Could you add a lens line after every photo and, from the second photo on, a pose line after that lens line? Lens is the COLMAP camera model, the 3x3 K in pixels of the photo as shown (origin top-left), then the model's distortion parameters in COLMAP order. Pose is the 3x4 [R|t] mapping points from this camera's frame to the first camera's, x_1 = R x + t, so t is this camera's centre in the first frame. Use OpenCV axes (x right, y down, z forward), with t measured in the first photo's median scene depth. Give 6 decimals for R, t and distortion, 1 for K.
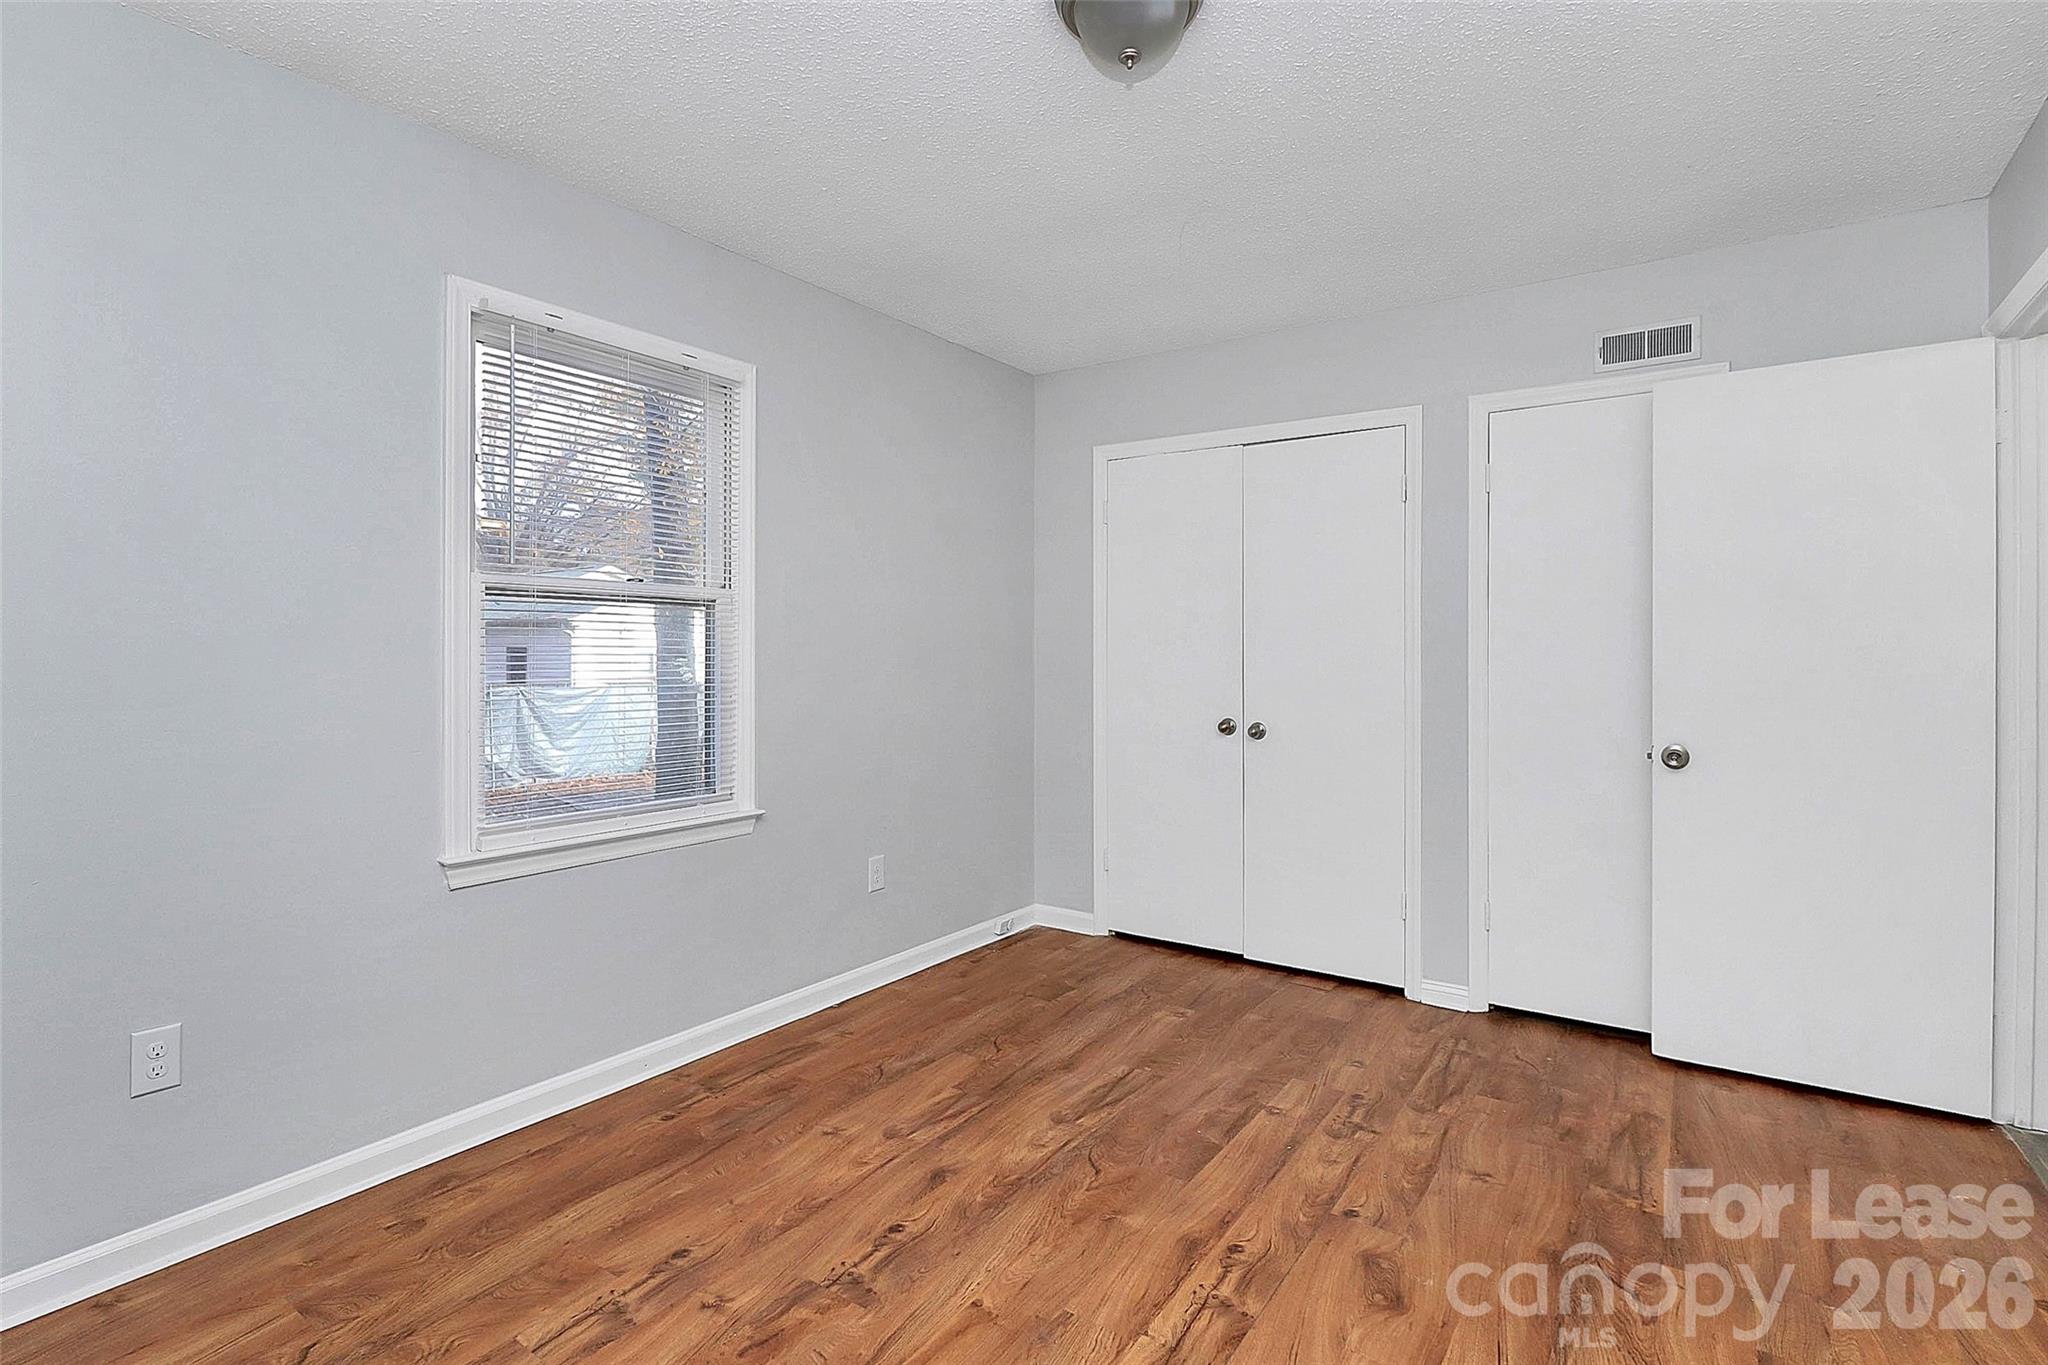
lens RADIAL K [[969.4, 0, 1020.2], [0, 969.4, 671.3], [0, 0, 1]] dist [0.002908, -0.012533]
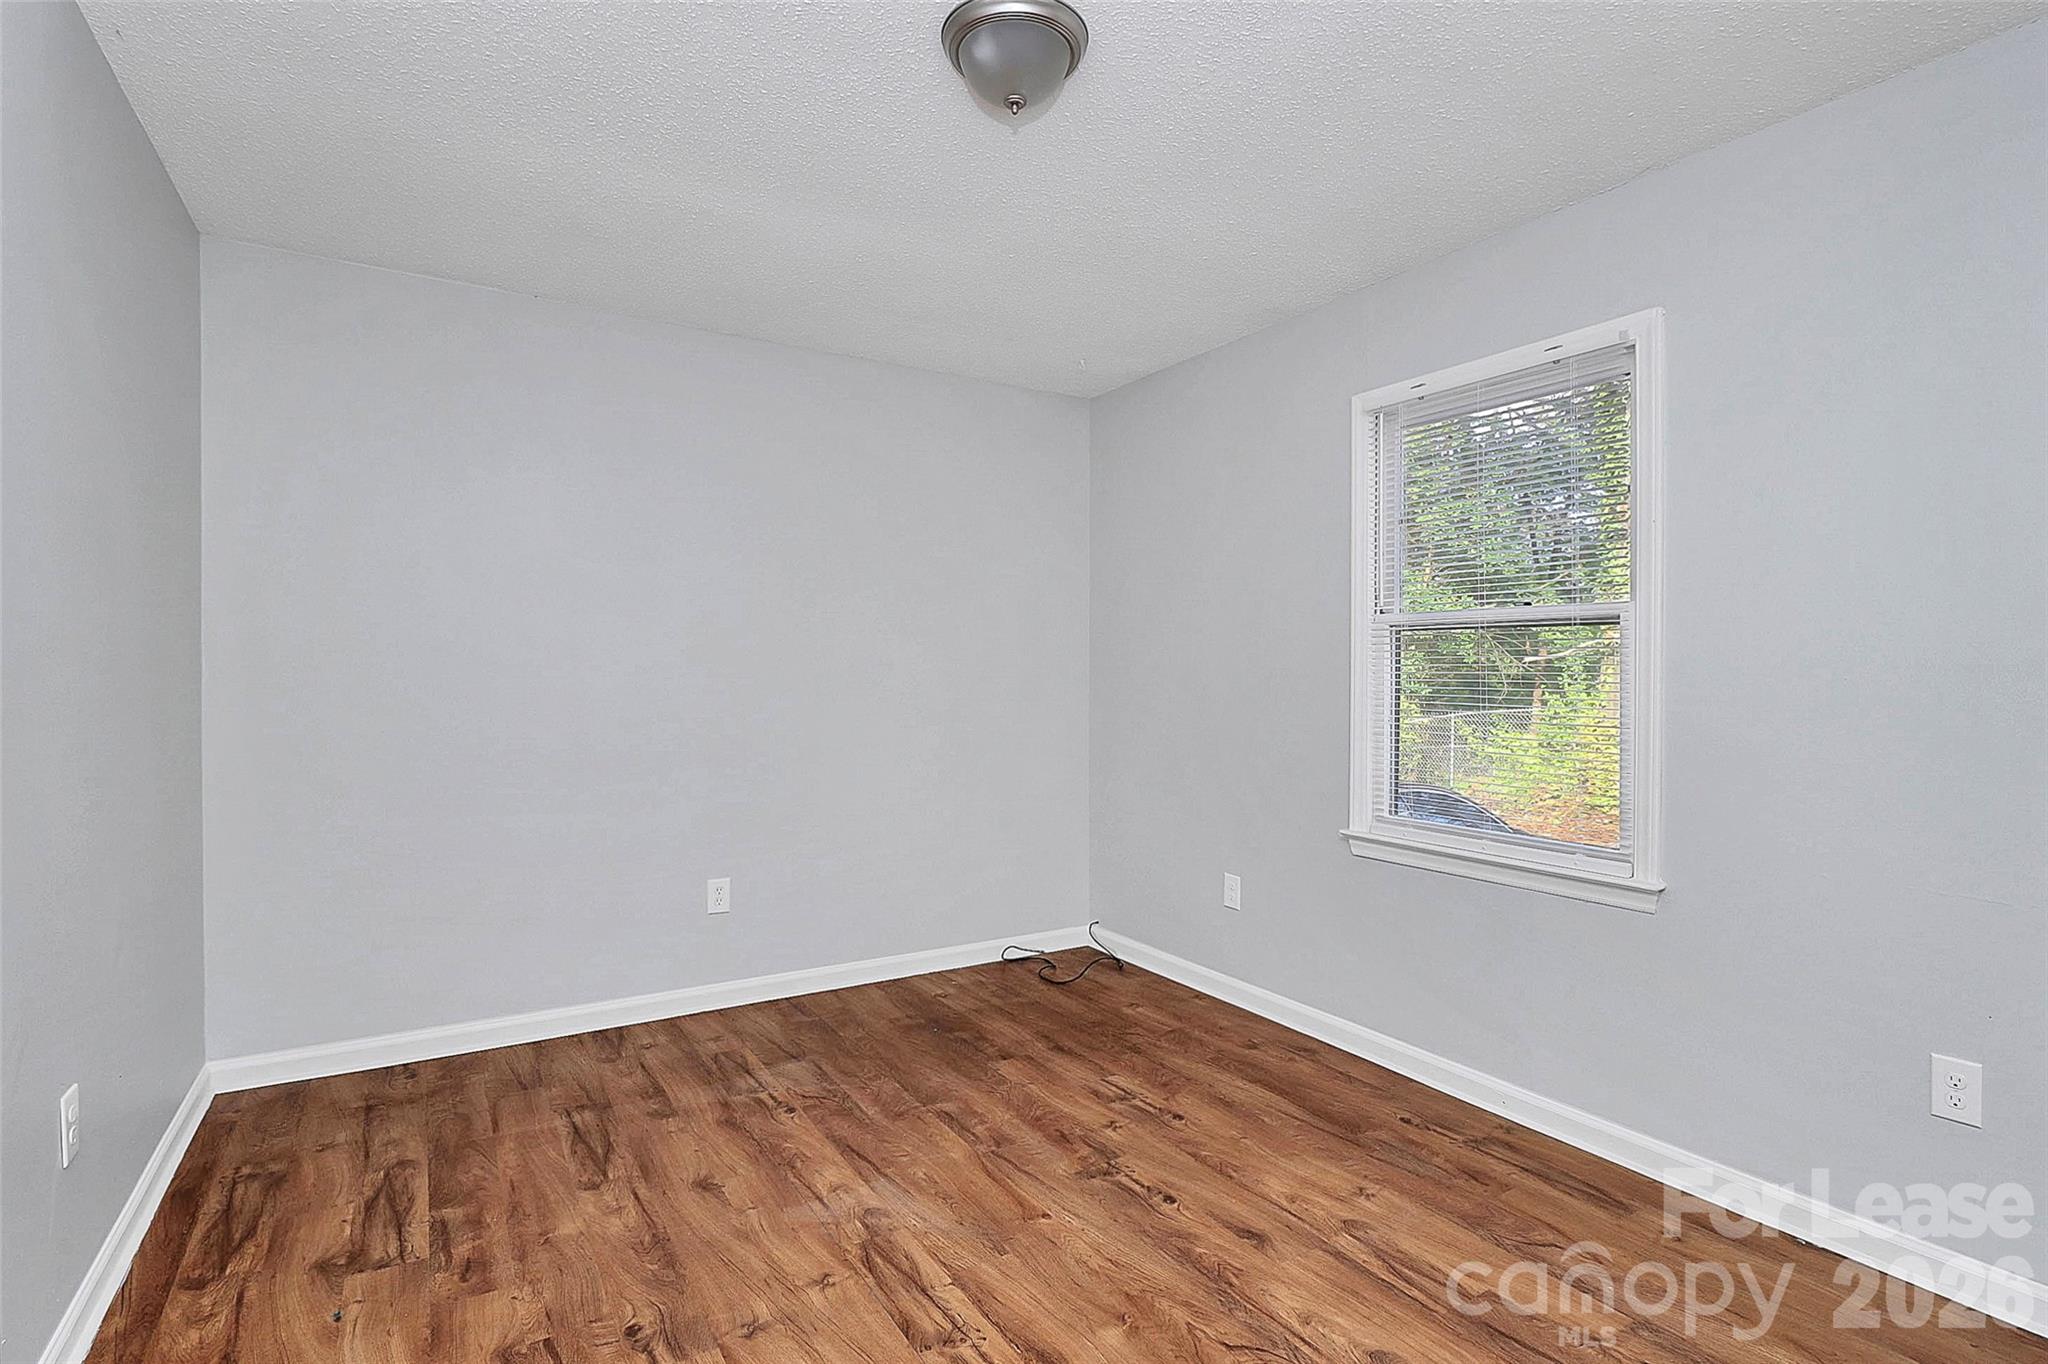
lens RADIAL K [[969.4, 0, 1020.2], [0, 969.4, 670.8], [0, 0, 1]] dist [0.002908, -0.012533]
pose [[-0.396415, -0.002289, -0.918069, 0.773779], [-0.017753, 0.999829, 0.005173, -0.026957], [0.917900, 0.018349, -0.396387, 1.024455]]
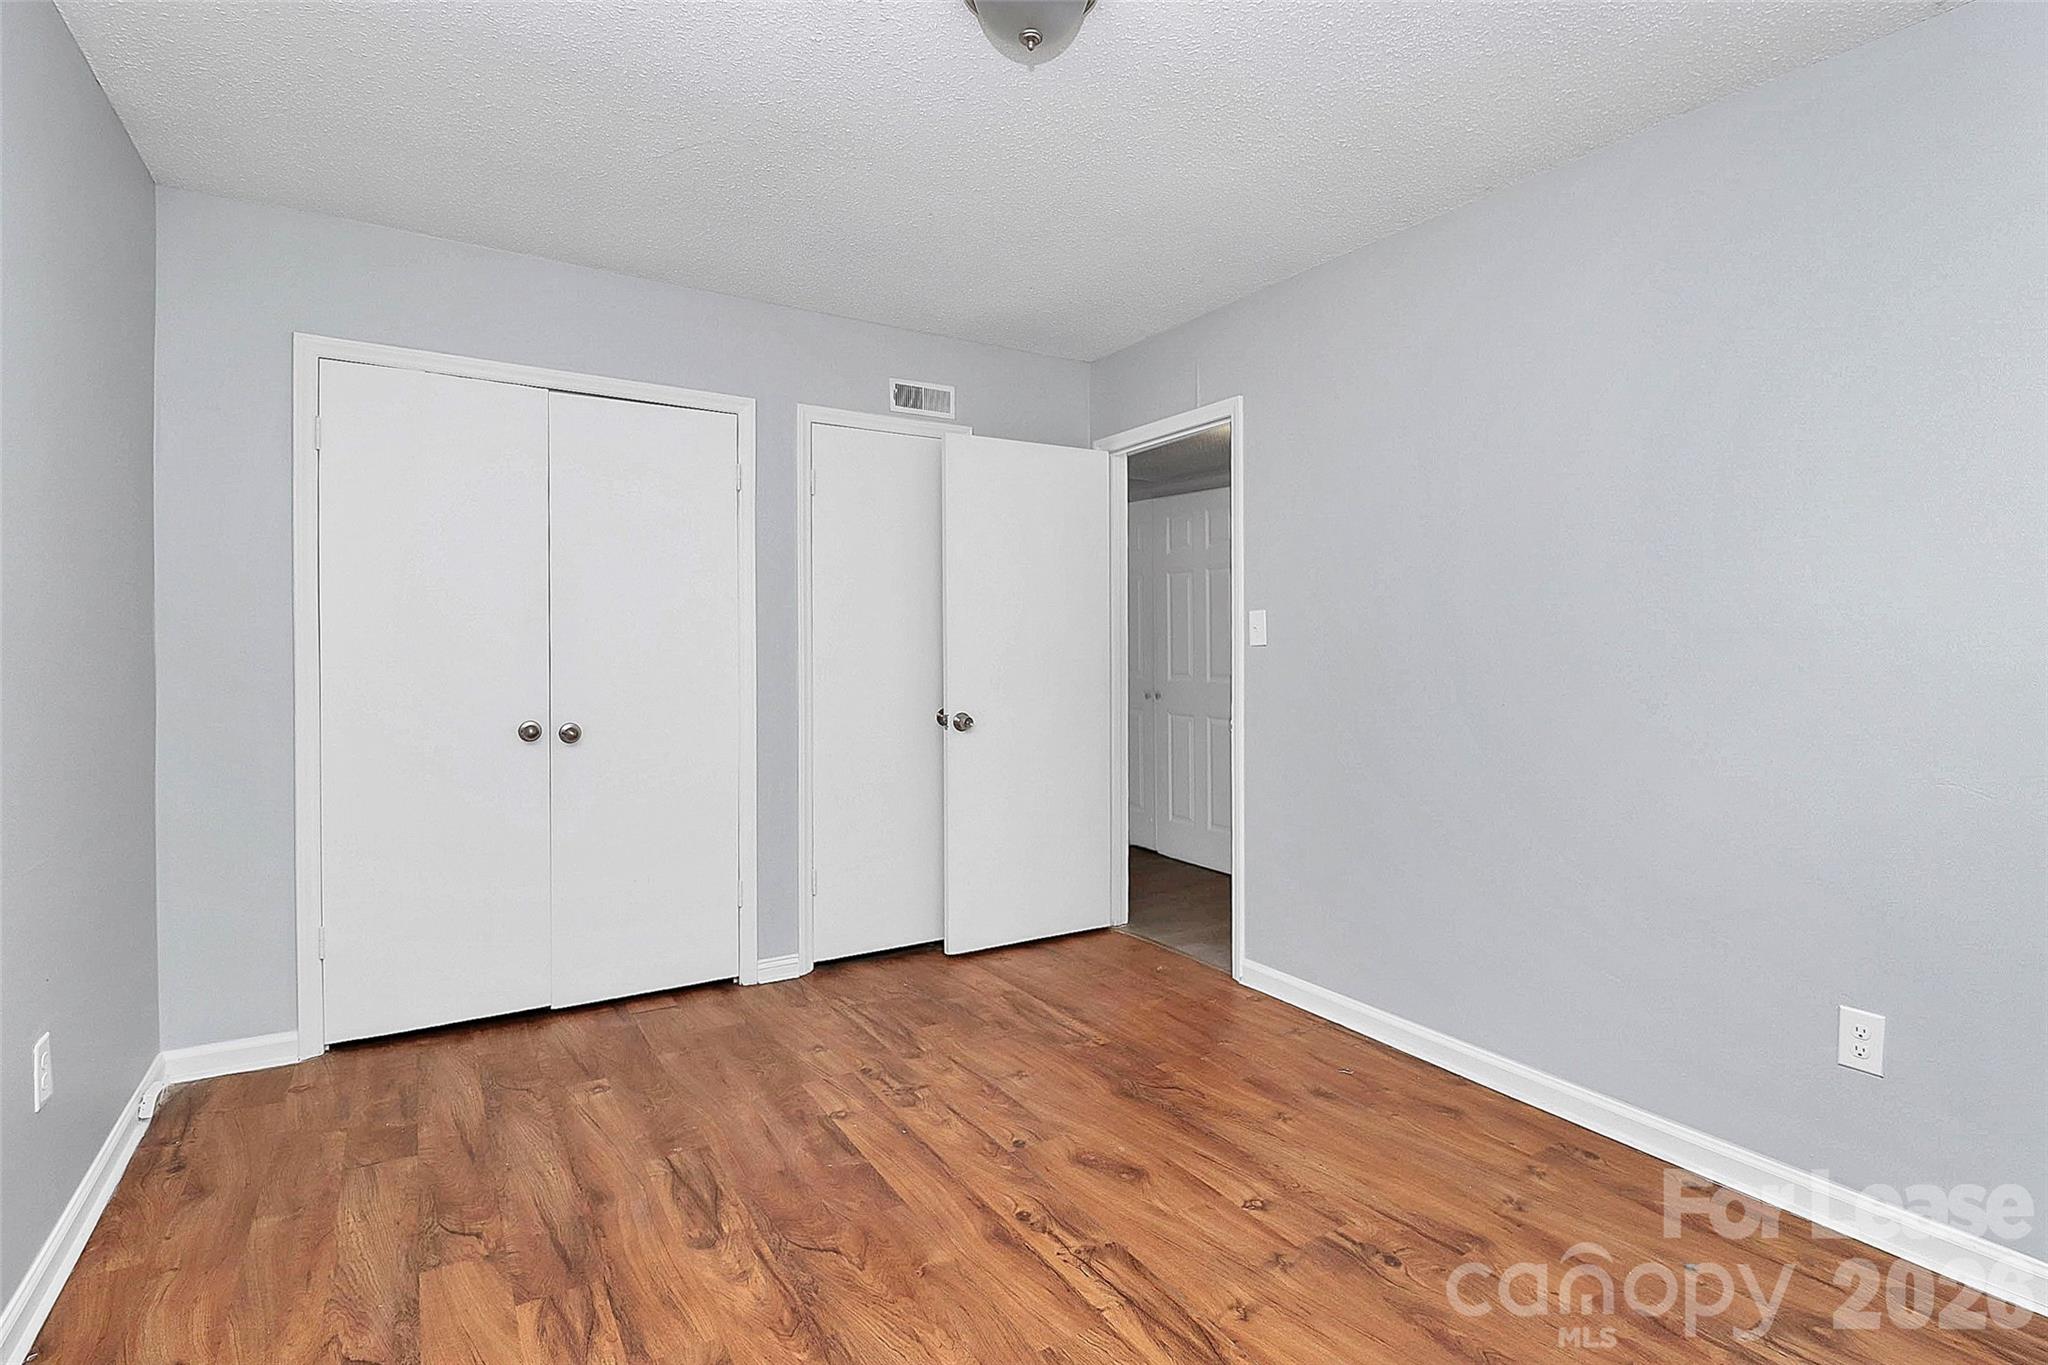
lens RADIAL K [[988.7, 0, 1022.3], [0, 988.7, 649.9], [0, 0, 1]] dist [0.002385, -0.014117]
pose [[0.393308, -0.010166, 0.919351, -0.583638], [0.014066, 0.999888, 0.005038, -0.015770], [-0.919299, 0.010950, 0.393407, 0.445926]]
